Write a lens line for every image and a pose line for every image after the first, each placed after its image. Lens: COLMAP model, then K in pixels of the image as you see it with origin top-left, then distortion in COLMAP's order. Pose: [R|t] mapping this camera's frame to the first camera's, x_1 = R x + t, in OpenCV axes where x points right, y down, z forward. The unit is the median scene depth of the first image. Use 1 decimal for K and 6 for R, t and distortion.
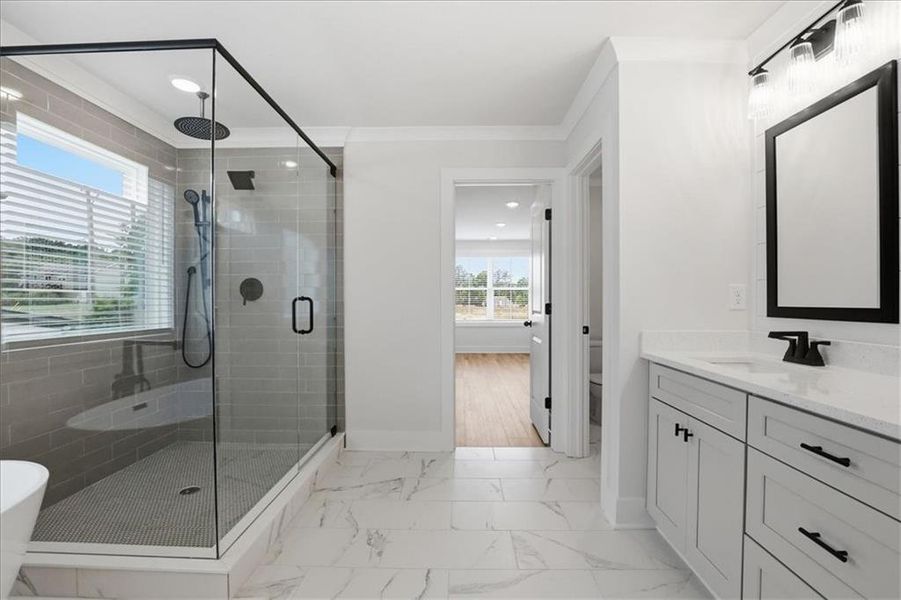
lens RADIAL K [[420.8, 0, 450.9], [0, 420.8, 306.3], [0, 0, 1]] dist [-0.029924, 0.001952]
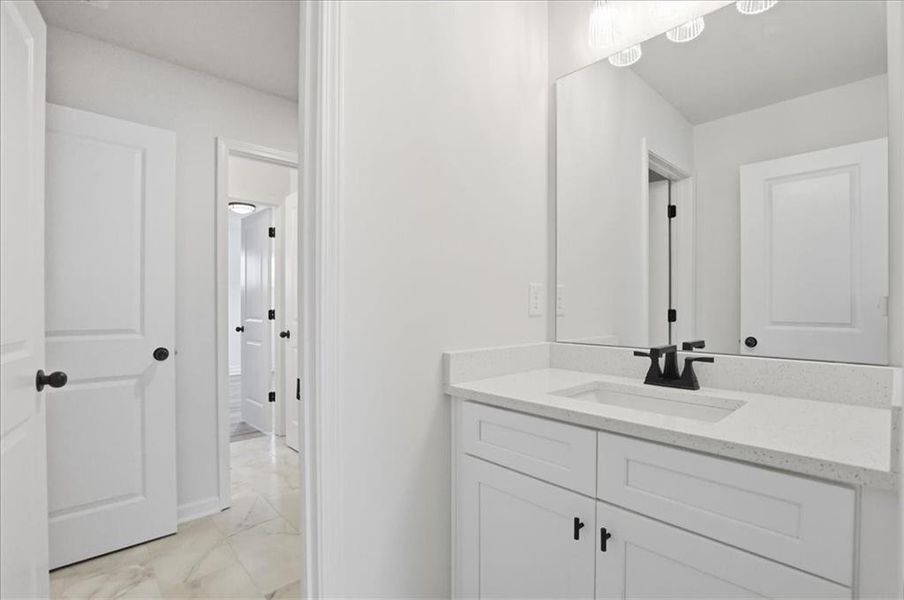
lens RADIAL K [[422.2, 0, 457.5], [0, 422.2, 306.1], [0, 0, 1]] dist [-0.029924, 0.001952]
pose [[0.699900, 0.001081, 0.714240, 0.011545], [0.000897, 0.999997, -0.002393, -0.010247], [-0.714241, 0.002316, 0.699896, 0.710152]]
